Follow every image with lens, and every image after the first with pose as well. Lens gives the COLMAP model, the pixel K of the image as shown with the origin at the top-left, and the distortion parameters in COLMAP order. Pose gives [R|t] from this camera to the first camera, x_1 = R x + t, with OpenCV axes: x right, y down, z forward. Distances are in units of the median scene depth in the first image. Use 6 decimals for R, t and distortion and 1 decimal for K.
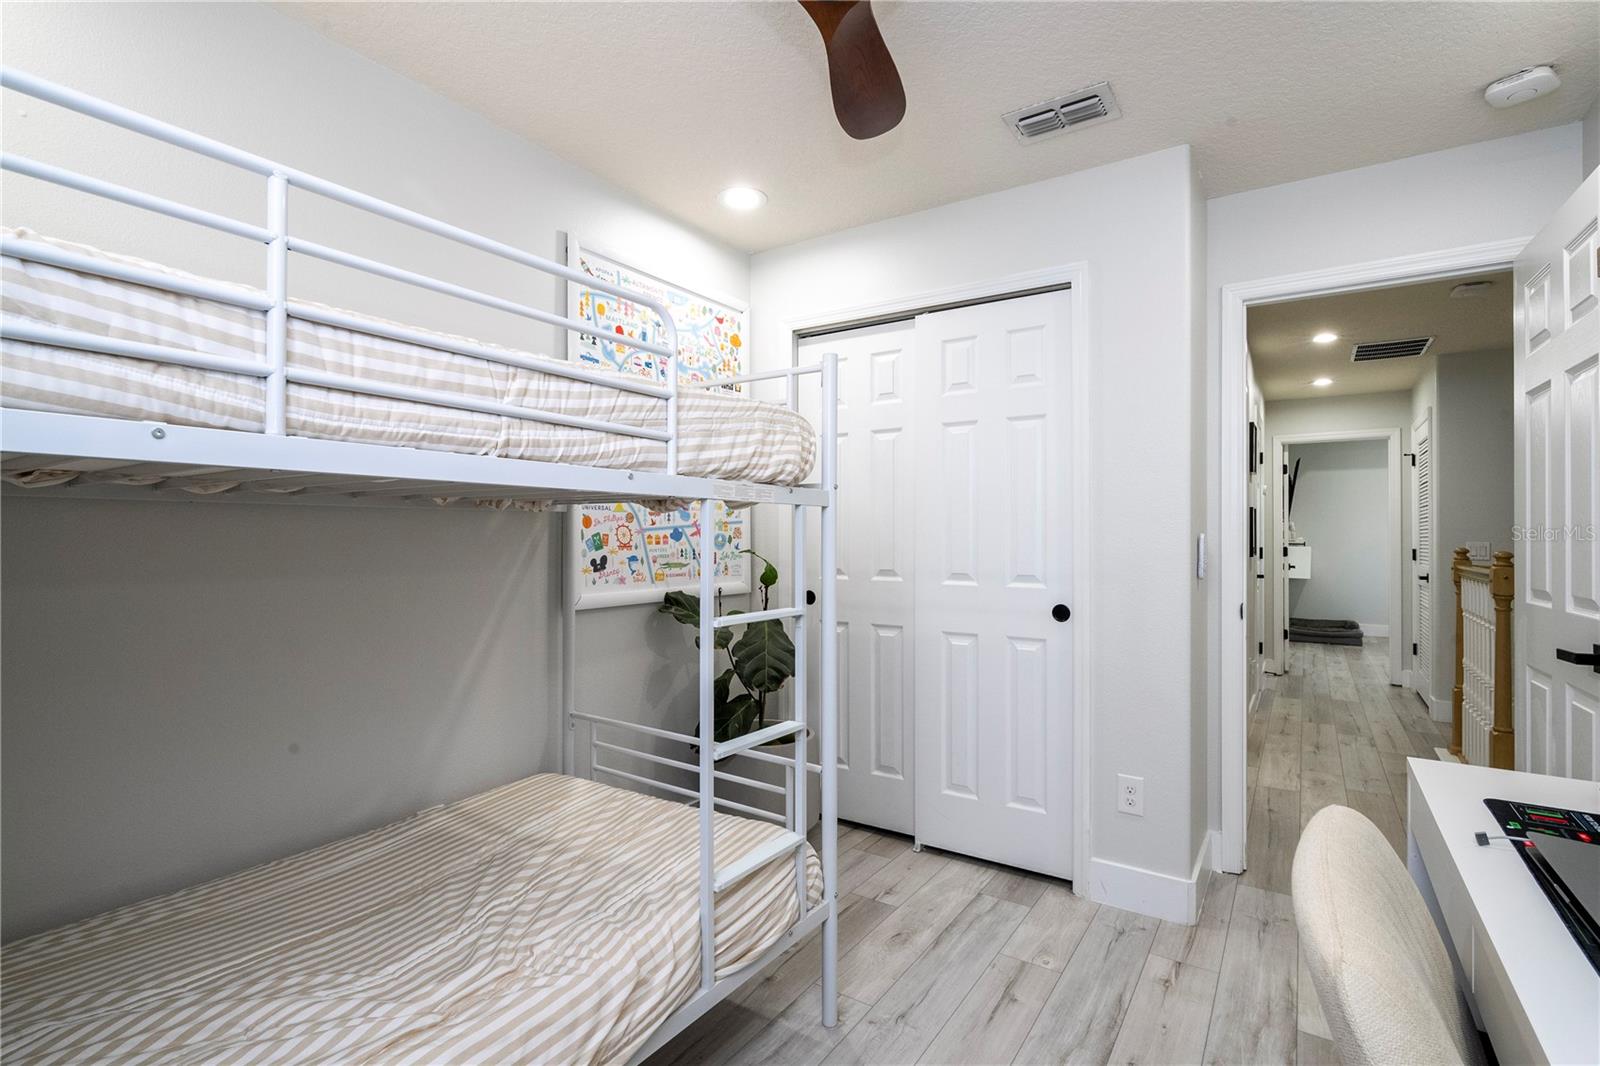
lens RADIAL K [[739.3, 0, 821.5], [0, 739.3, 529.4], [0, 0, 1]] dist [0.001593, 0.000052]
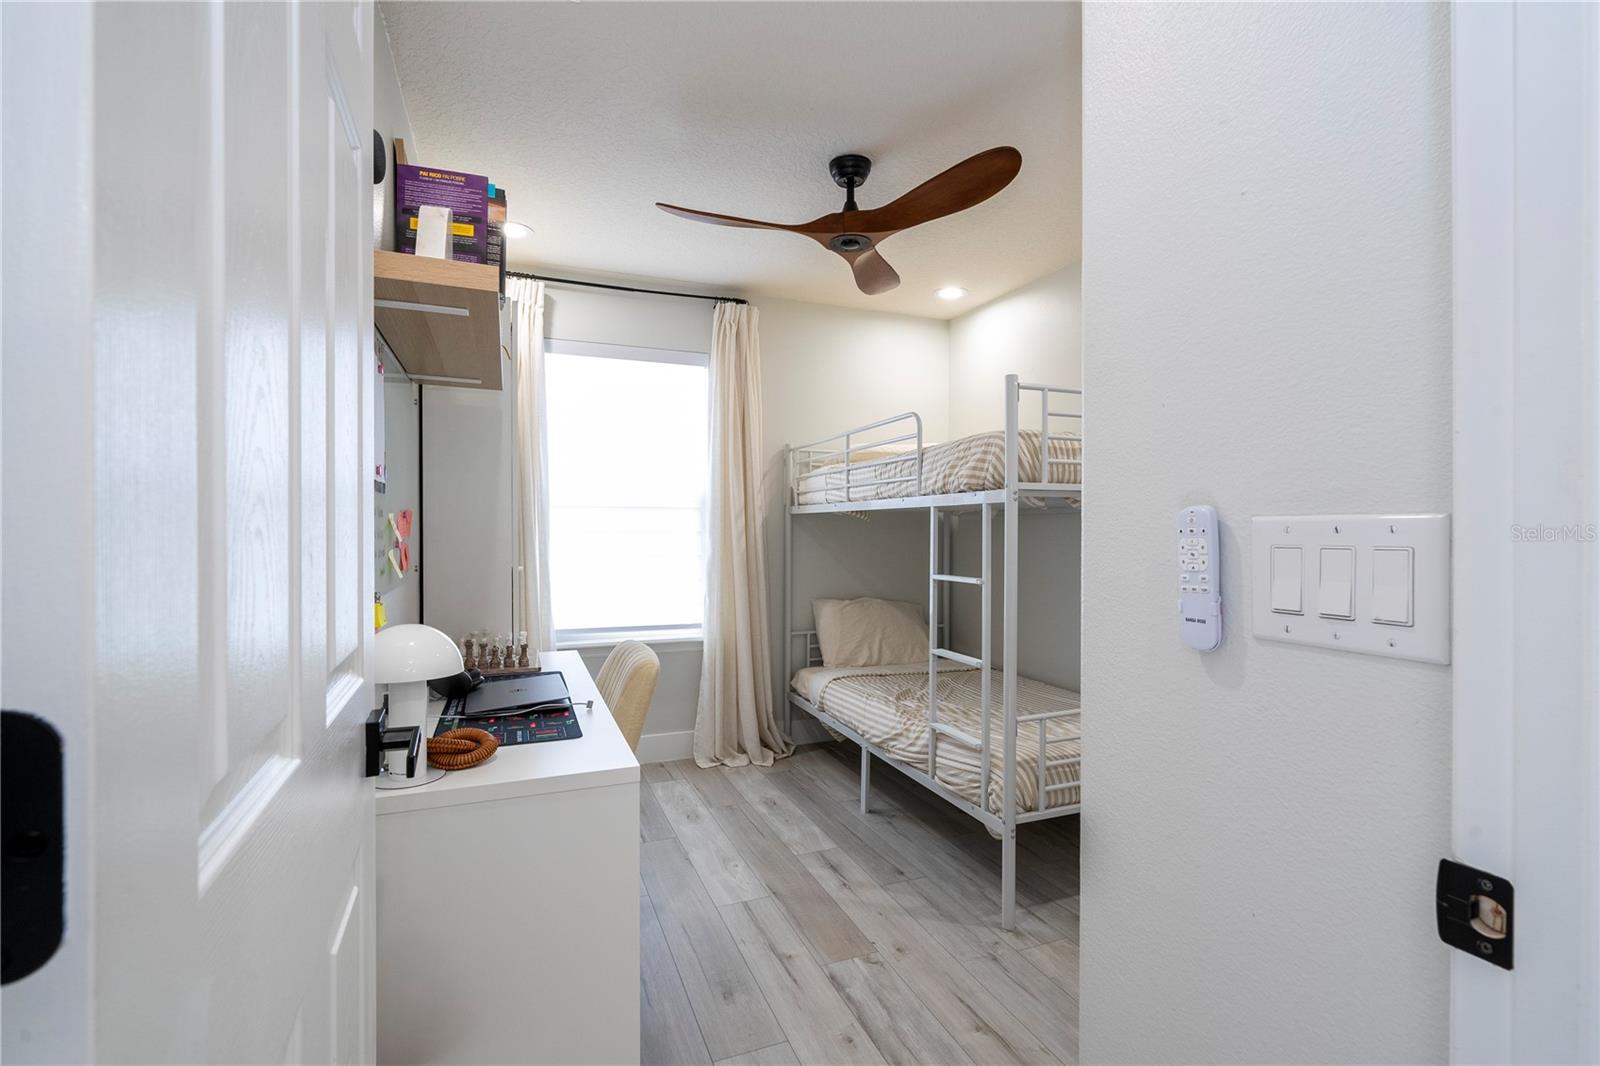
lens RADIAL K [[742.1, 0, 832.2], [0, 742.1, 529.6], [0, 0, 1]] dist [-0.010997, 0.000986]
pose [[-0.545090, -0.003228, -0.838372, 0.813338], [0.006063, 0.999951, -0.007792, 0.014362], [0.838356, -0.009330, -0.545043, 0.973910]]
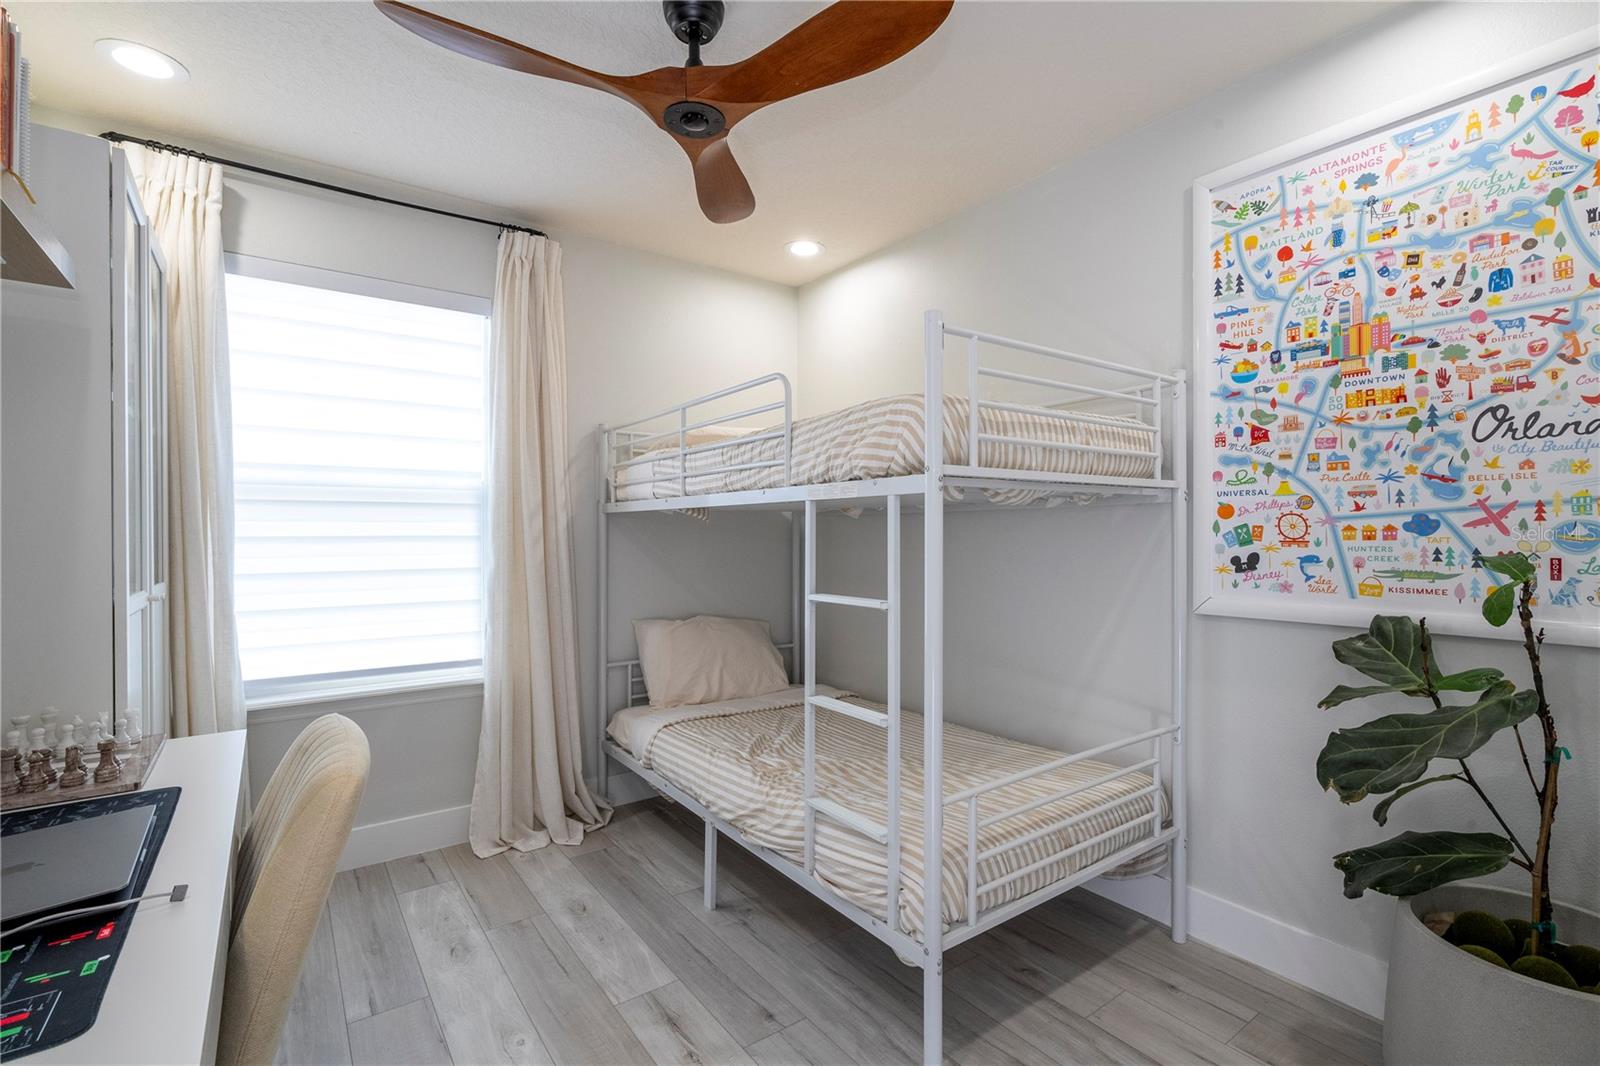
lens RADIAL K [[739.3, 0, 821.5], [0, 739.3, 529.4], [0, 0, 1]] dist [0.001593, 0.000052]
pose [[-0.340004, -0.004249, -0.940414, 0.584931], [0.012066, 0.999888, -0.008880, 0.011372], [0.940347, -0.014366, -0.339915, 0.804397]]
